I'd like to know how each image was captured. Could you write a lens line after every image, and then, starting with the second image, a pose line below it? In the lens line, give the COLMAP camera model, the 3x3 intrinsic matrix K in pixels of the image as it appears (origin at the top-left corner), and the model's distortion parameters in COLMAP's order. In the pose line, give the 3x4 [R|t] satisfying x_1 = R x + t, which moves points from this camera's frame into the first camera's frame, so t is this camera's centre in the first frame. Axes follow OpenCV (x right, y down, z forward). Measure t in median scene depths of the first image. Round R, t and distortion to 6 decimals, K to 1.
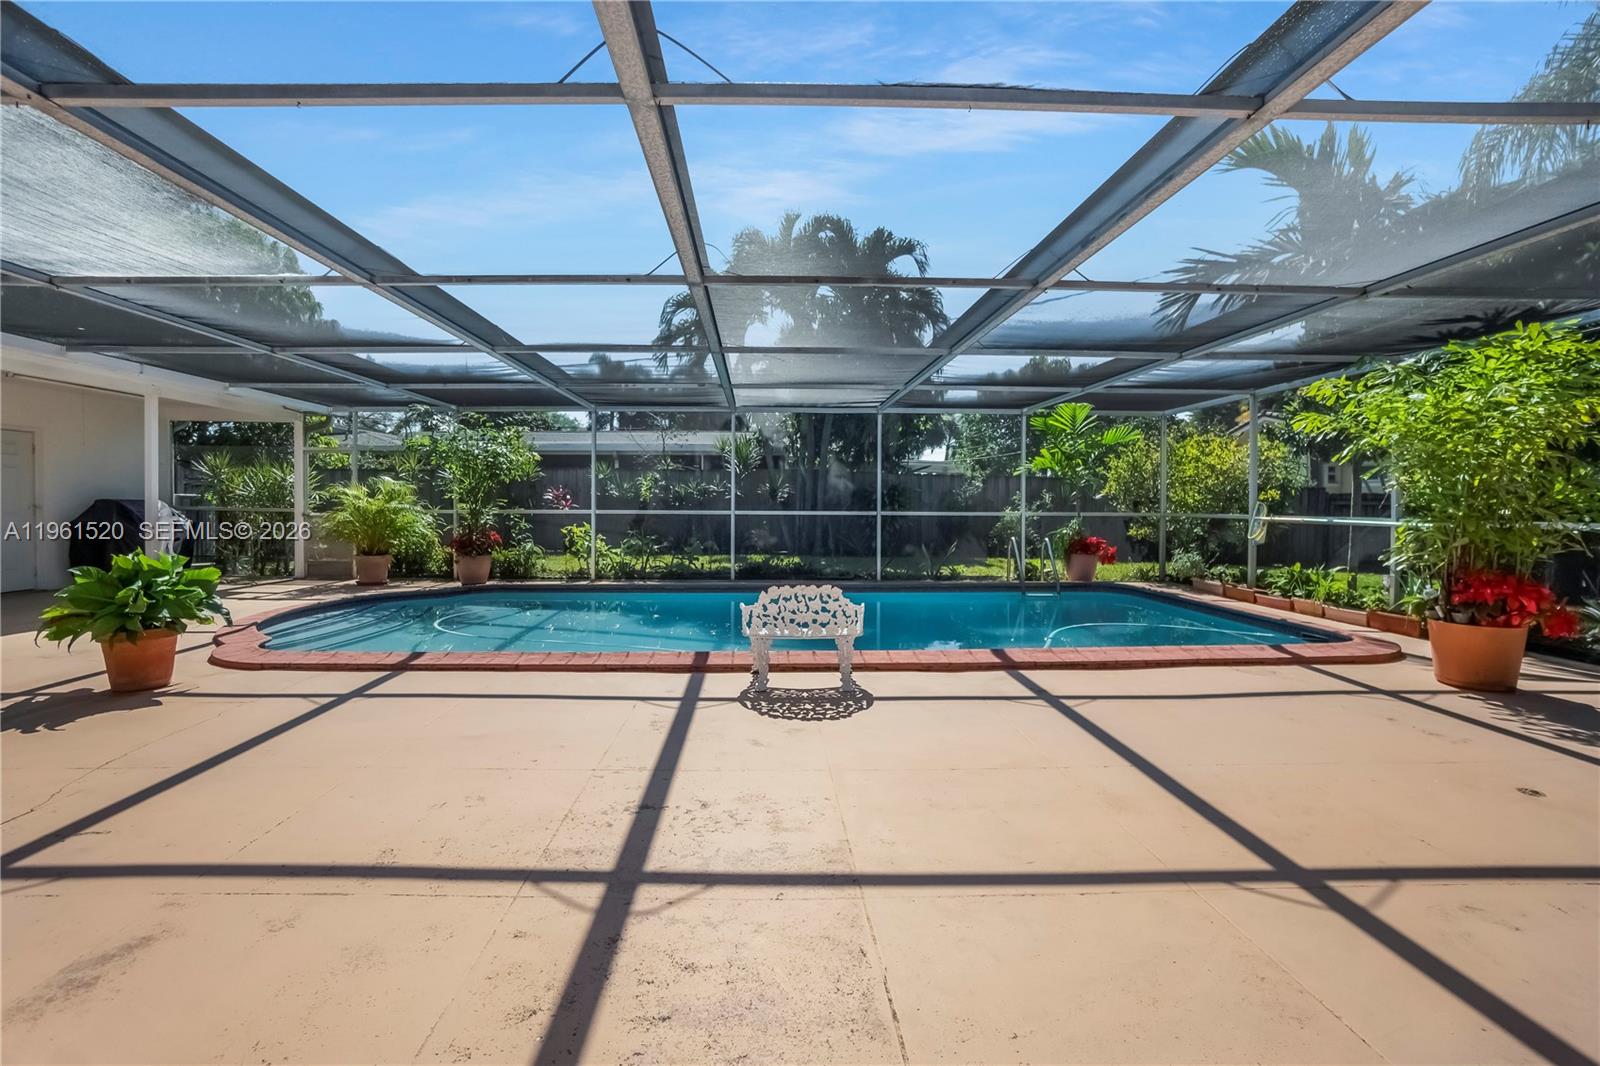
lens RADIAL K [[716.0, 0, 777.3], [0, 716.0, 504.7], [0, 0, 1]] dist [-0.002134, -0.000304]
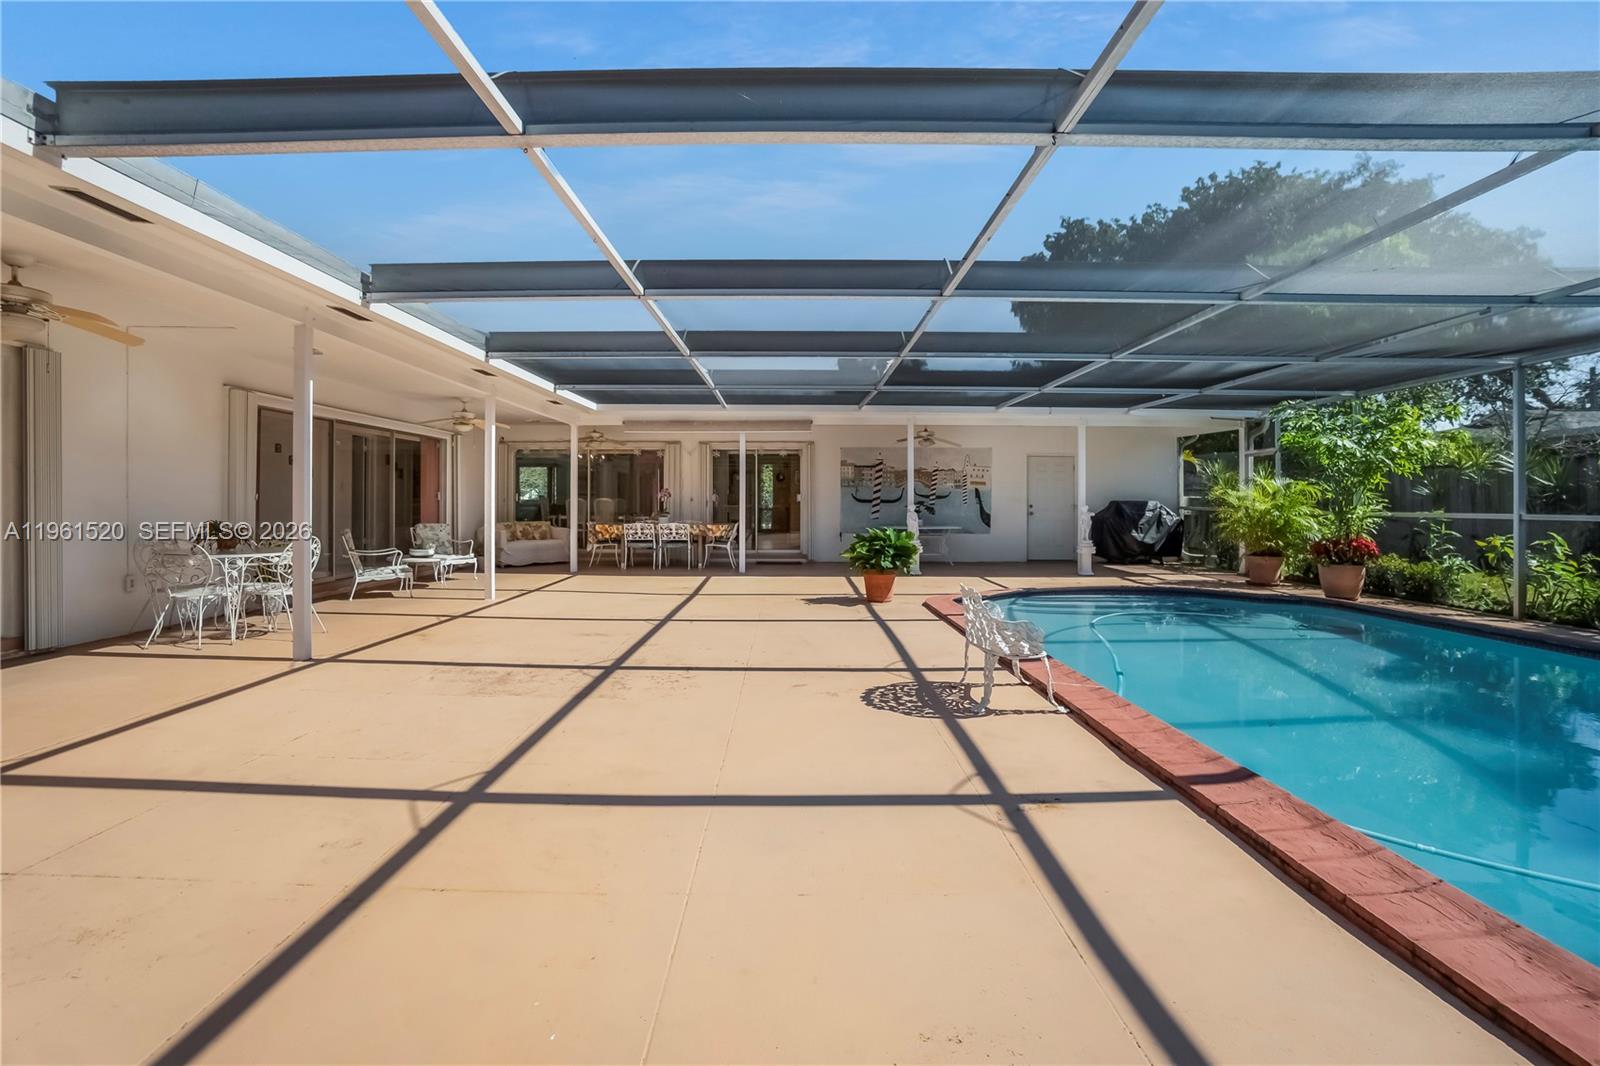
lens RADIAL K [[716.0, 0, 777.3], [0, 716.0, 504.7], [0, 0, 1]] dist [-0.002134, -0.000304]
pose [[-0.037679, -0.002371, -0.999287, 0.434793], [-0.010308, 0.999945, -0.001984, 0.008770], [0.999237, 0.010226, -0.037702, 0.356680]]
